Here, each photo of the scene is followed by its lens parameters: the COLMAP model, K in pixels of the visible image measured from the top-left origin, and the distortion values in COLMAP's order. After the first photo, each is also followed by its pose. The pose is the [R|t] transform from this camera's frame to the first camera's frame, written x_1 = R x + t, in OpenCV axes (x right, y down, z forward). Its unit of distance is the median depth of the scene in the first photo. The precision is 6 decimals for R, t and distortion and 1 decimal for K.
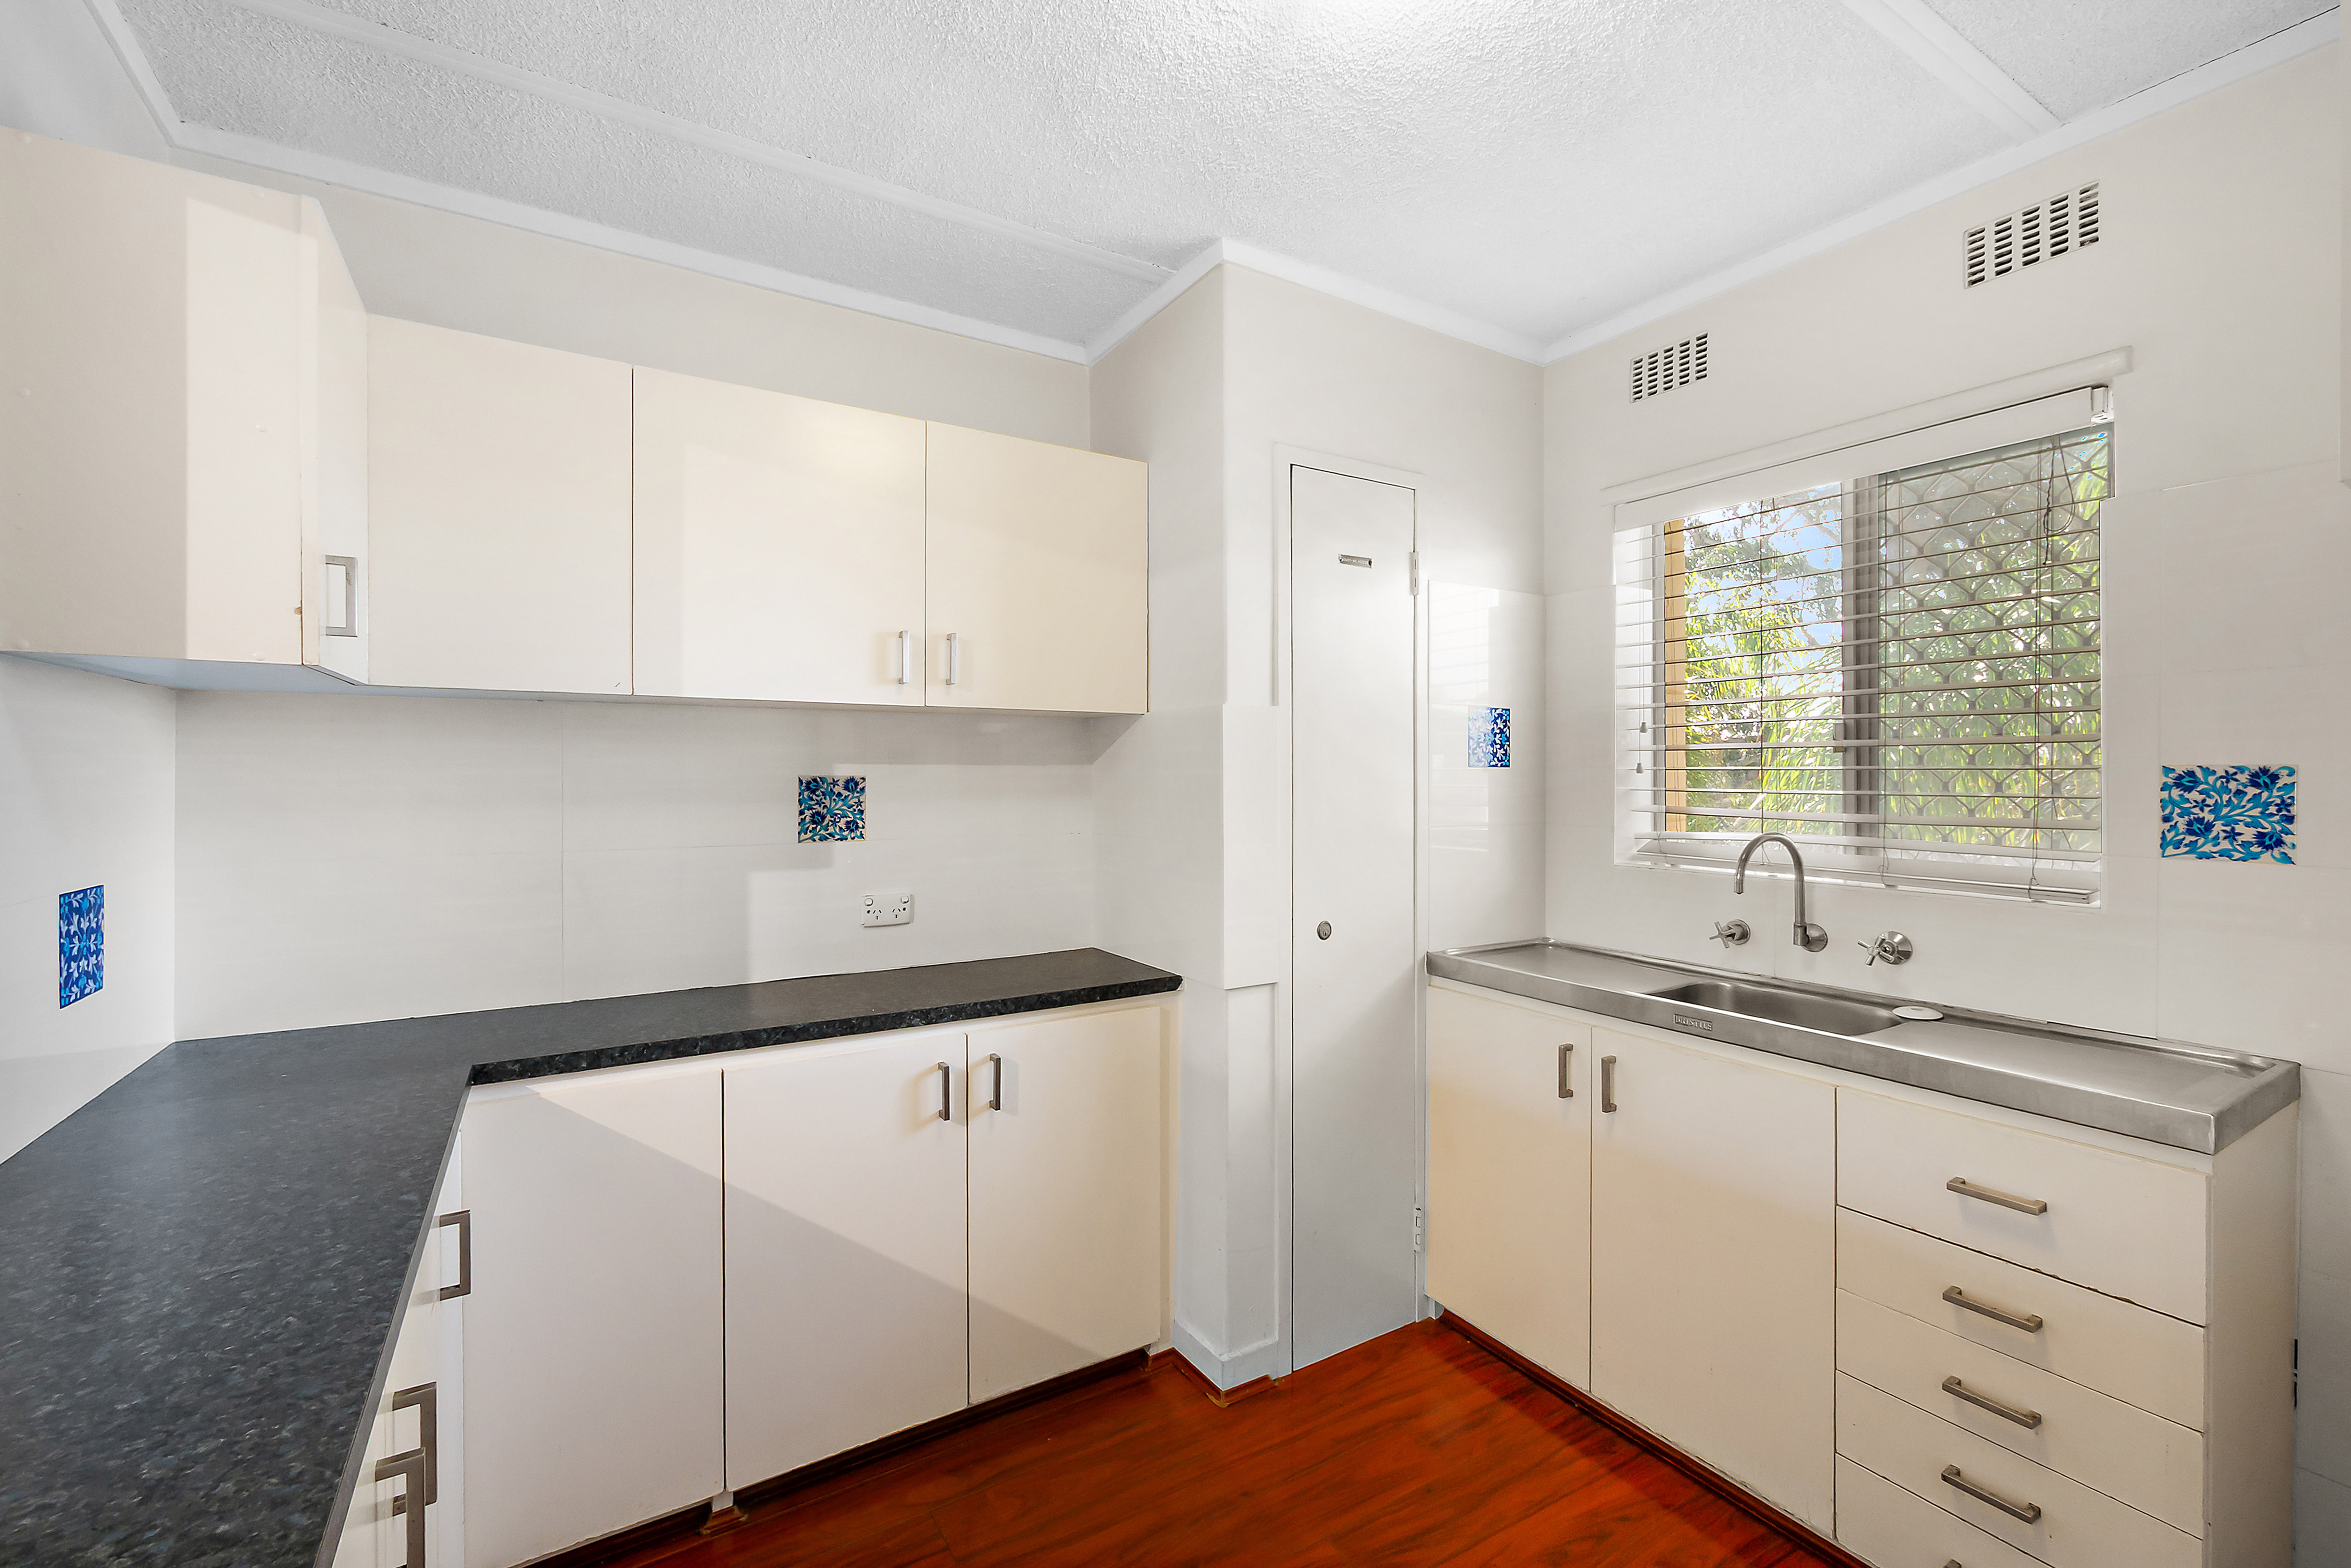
lens RADIAL K [[986.8, 0, 1197.5], [0, 986.8, 777.1], [0, 0, 1]] dist [-0.005535, -0.000008]
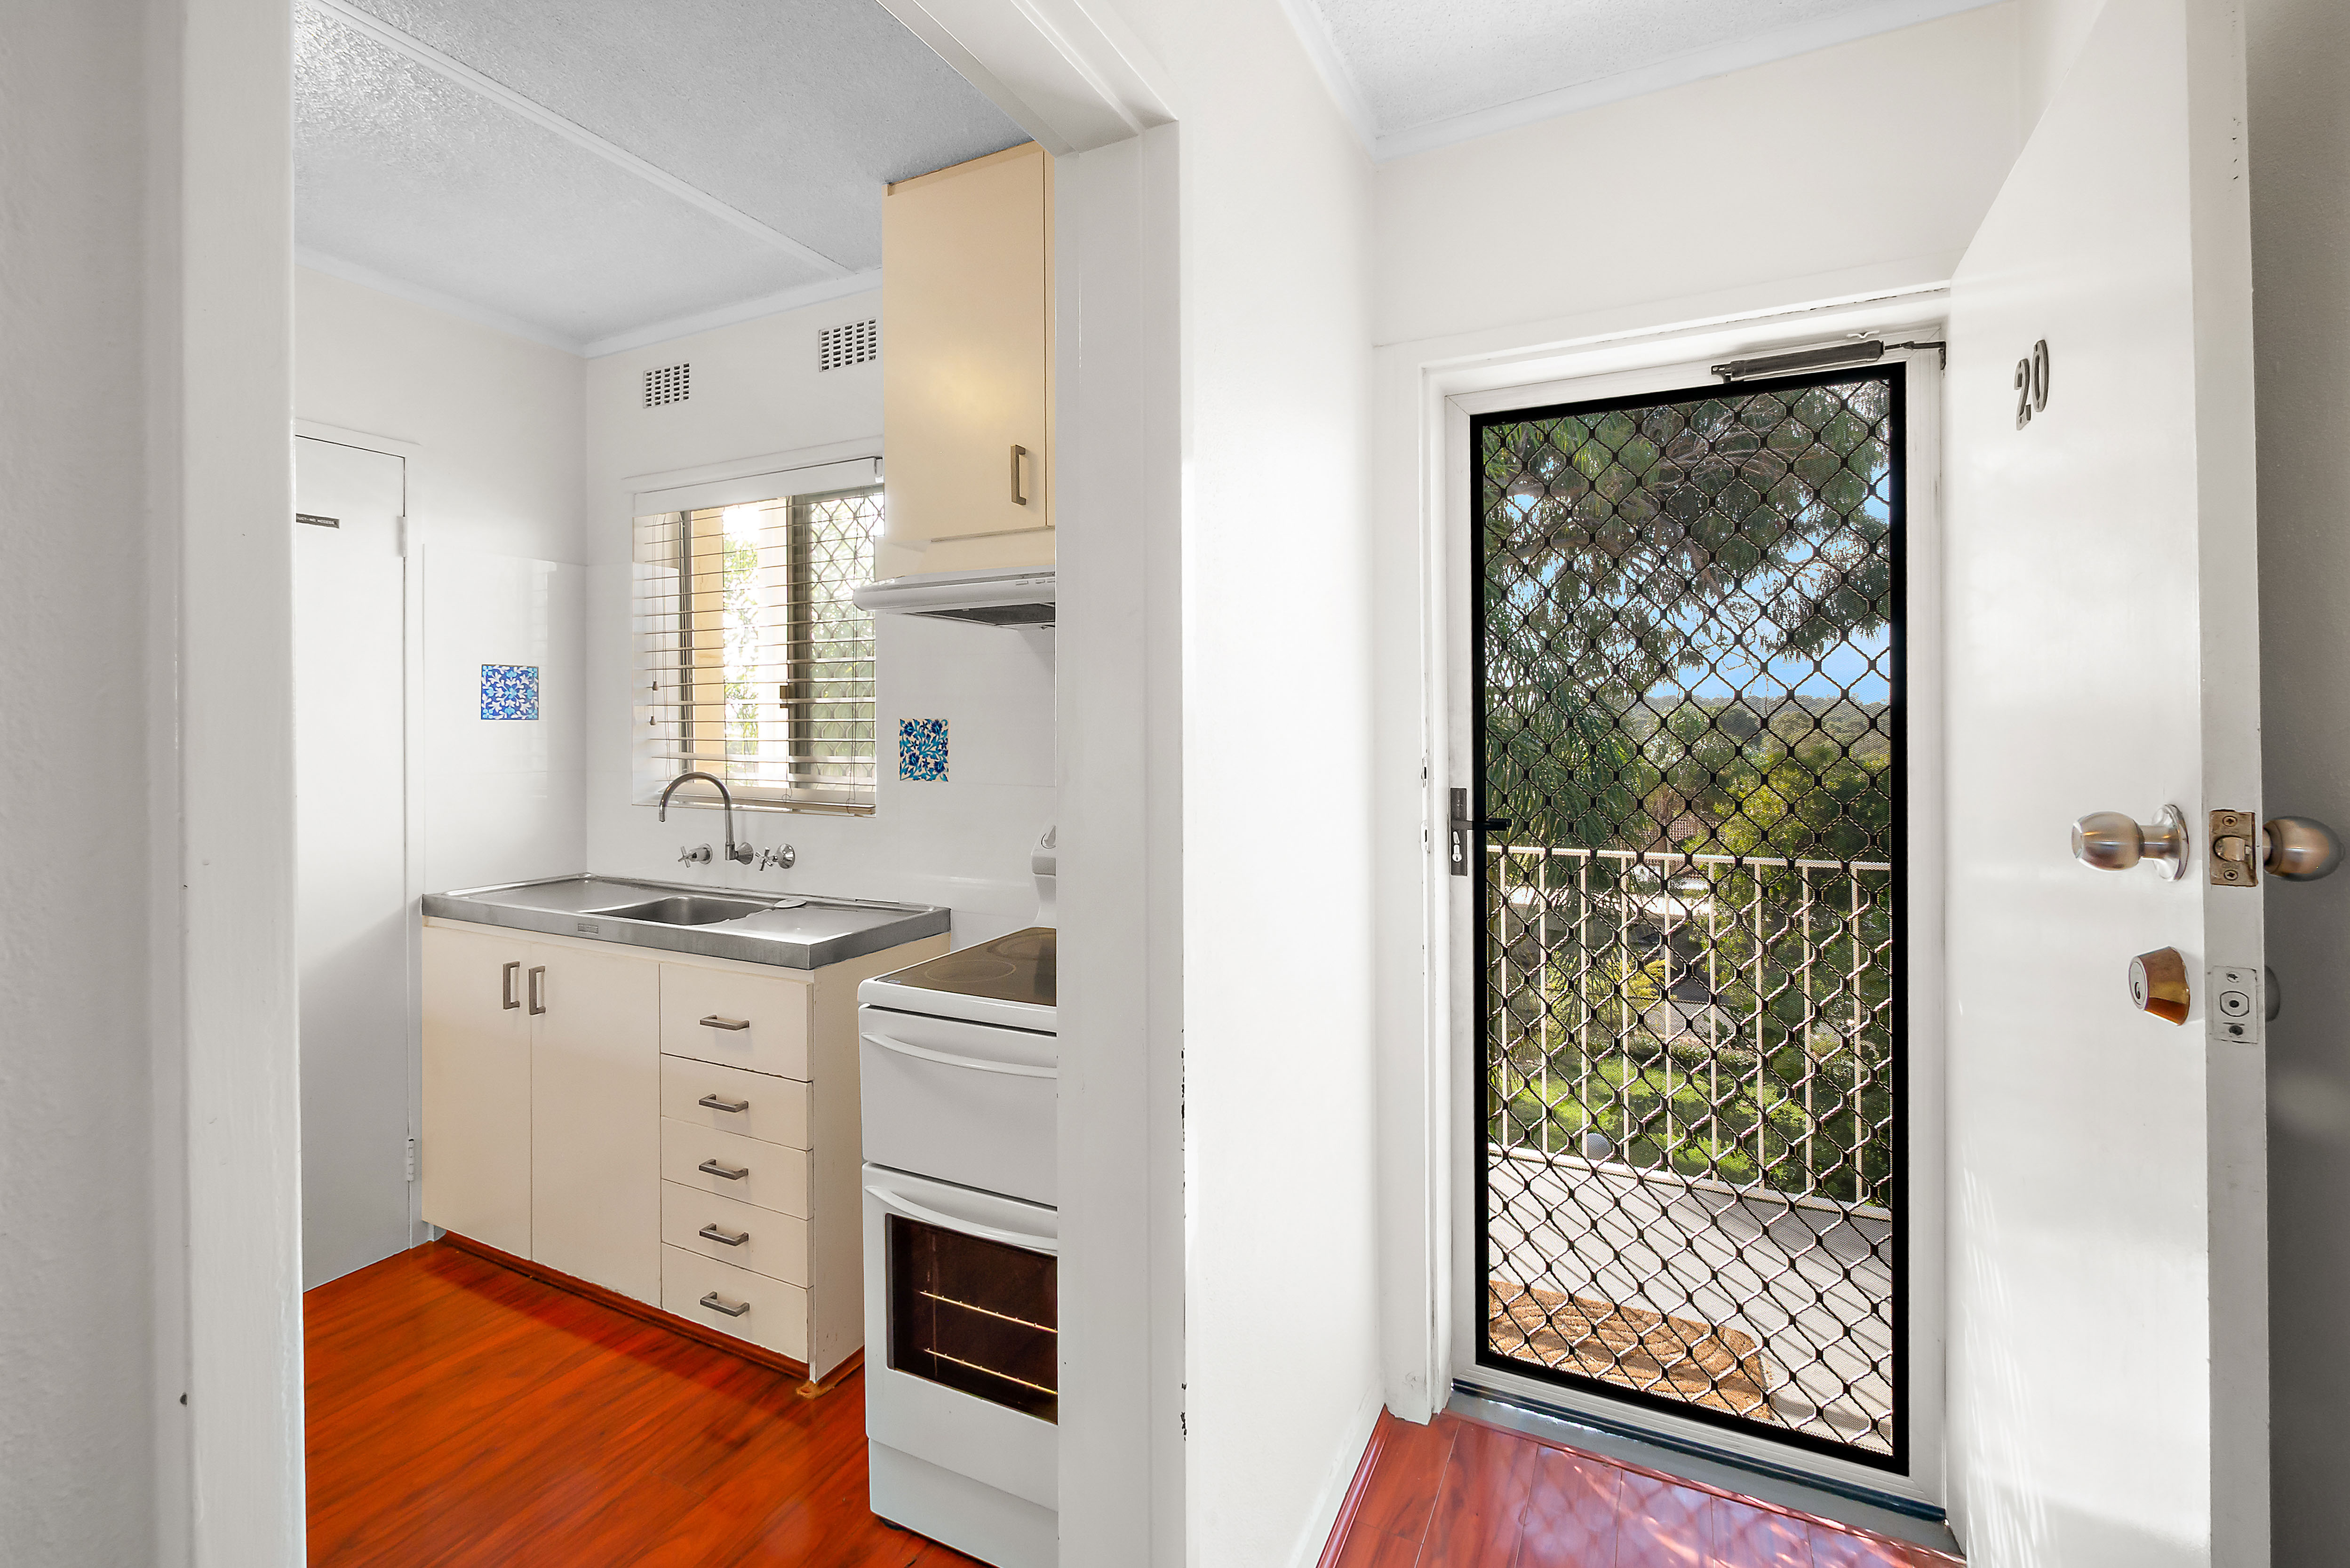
lens RADIAL K [[986.5, 0, 1178.8], [0, 986.5, 718.8], [0, 0, 1]] dist [-0.005535, -0.000008]
pose [[0.845685, -0.001613, 0.533680, 0.425048], [0.006207, 0.999958, -0.006813, 0.000933], [-0.533646, 0.009074, 0.845659, -0.389207]]
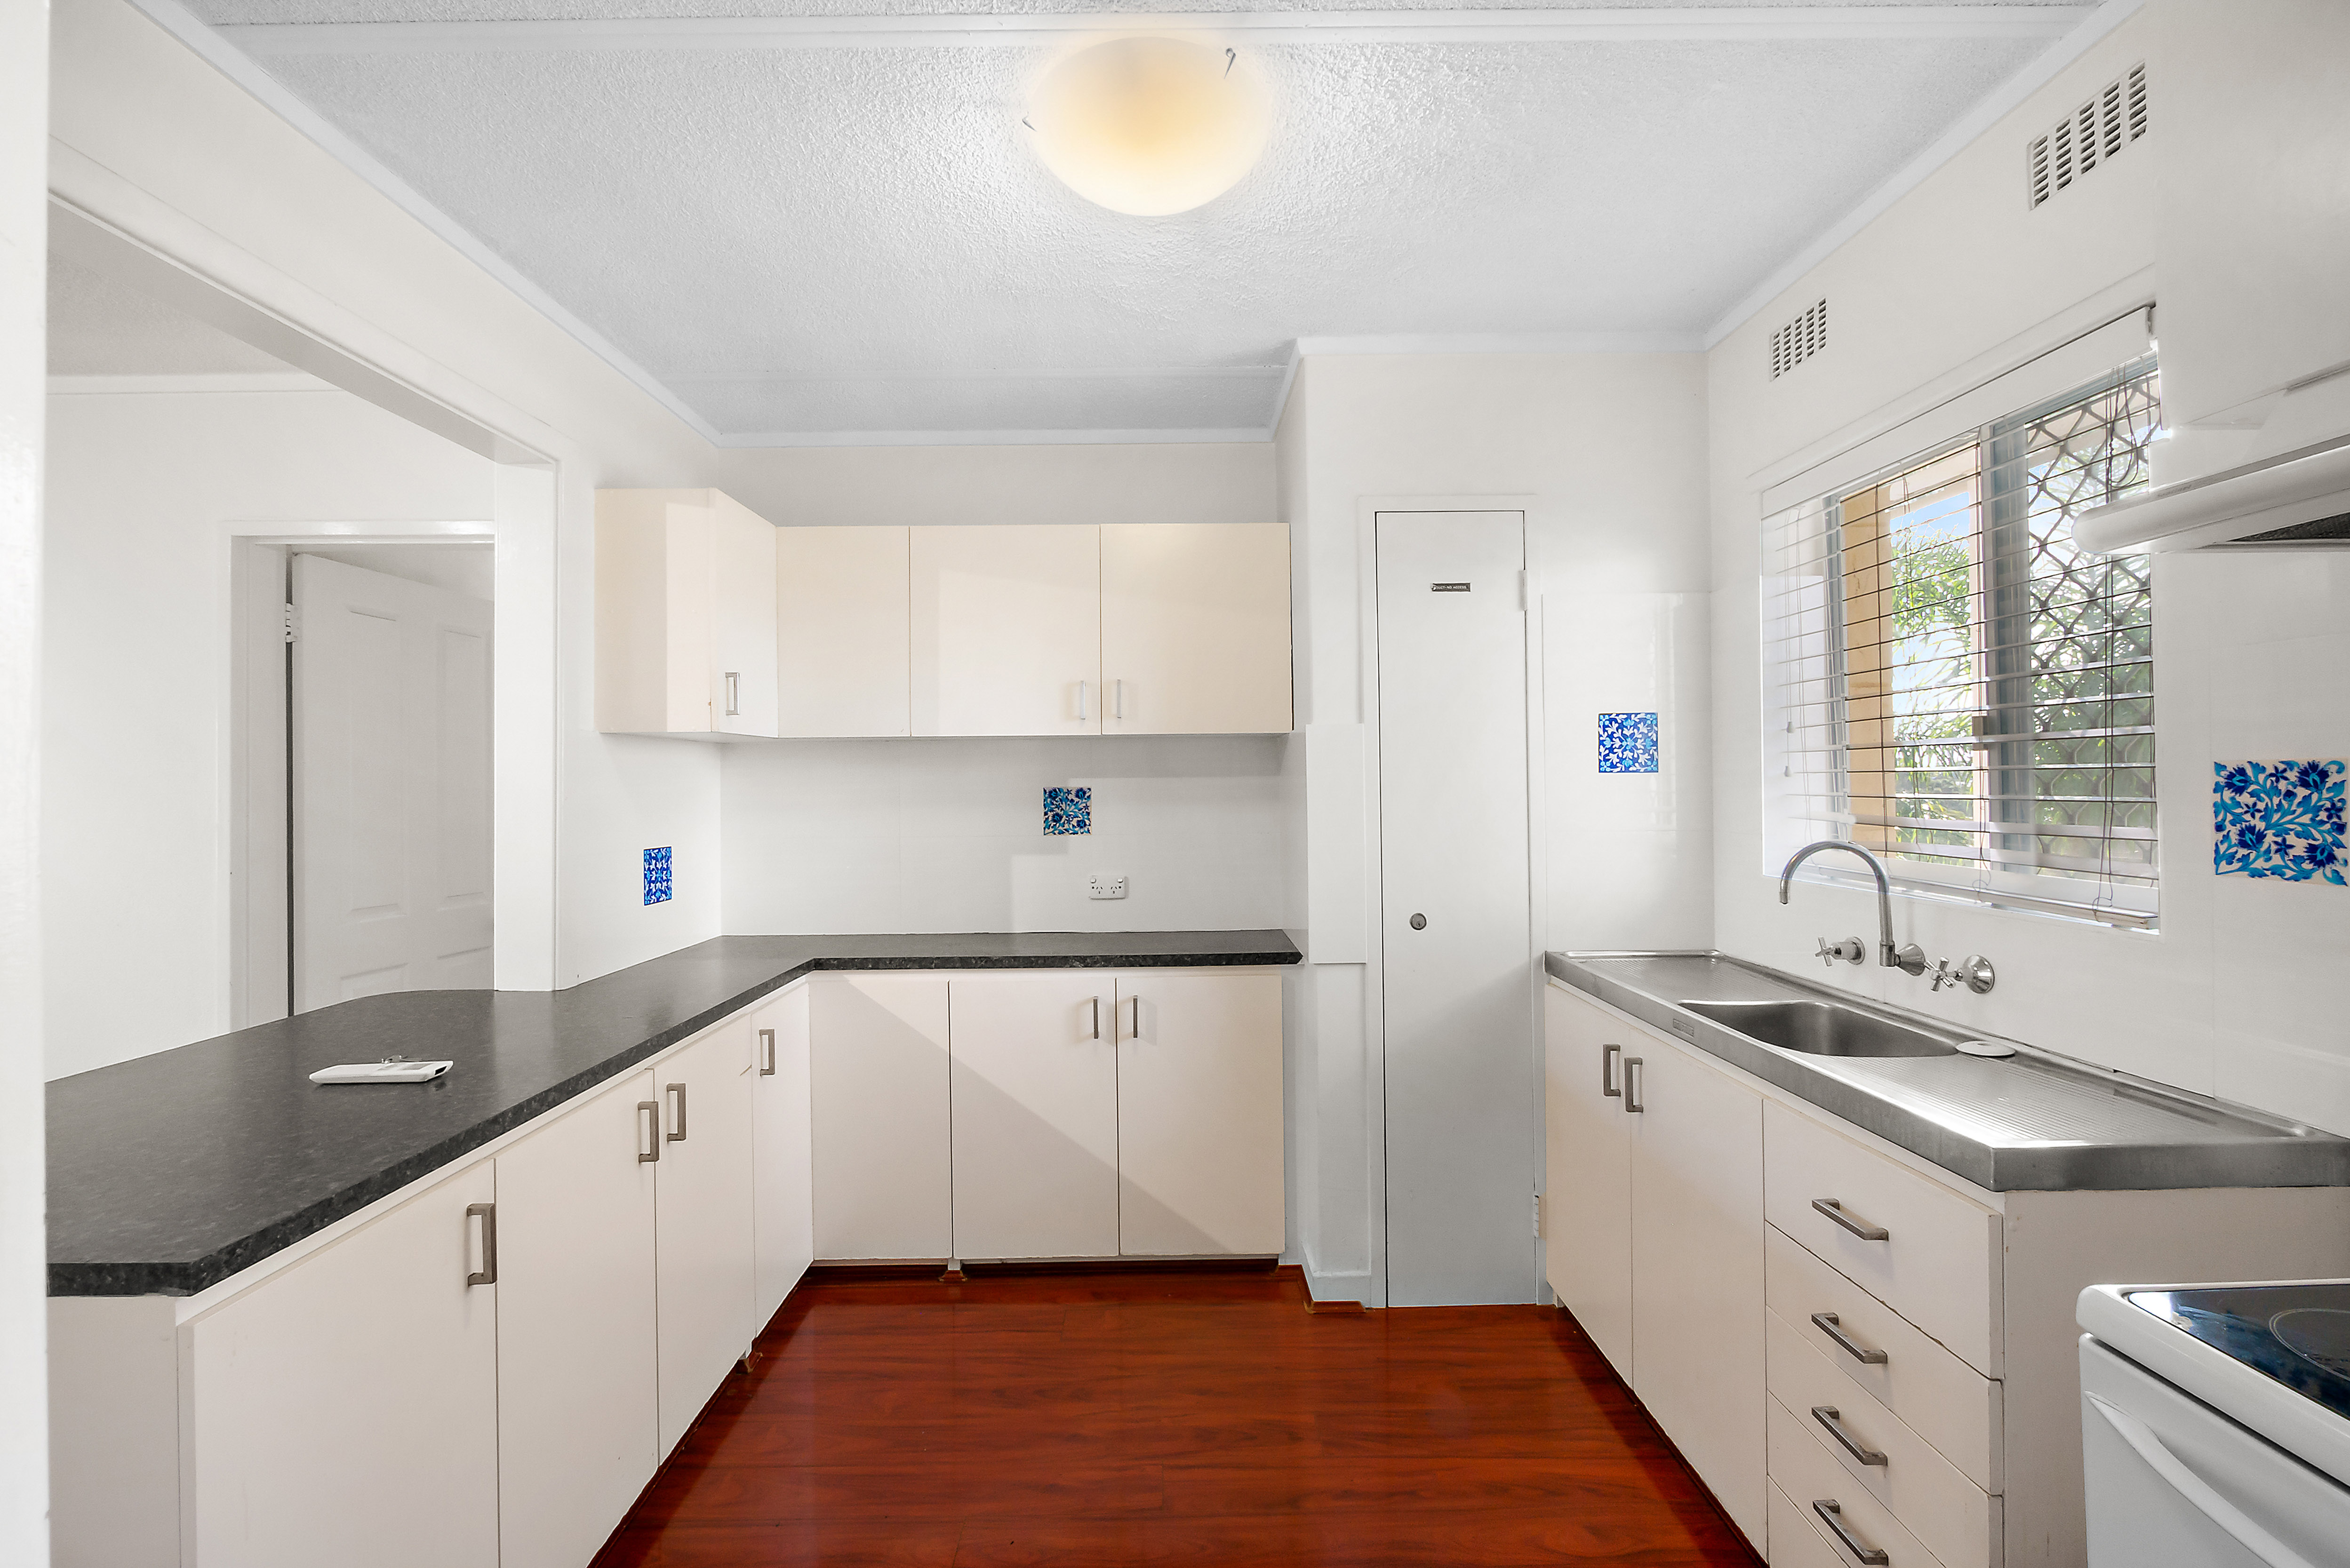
lens RADIAL K [[986.4, 0, 1176.5], [0, 986.4, 781.1], [0, 0, 1]] dist [-0.005535, -0.000008]
pose [[0.856341, -0.011205, -0.516289, 0.523103], [0.008782, 0.999936, -0.007135, 0.002021], [0.516336, 0.001576, 0.856385, -0.109377]]
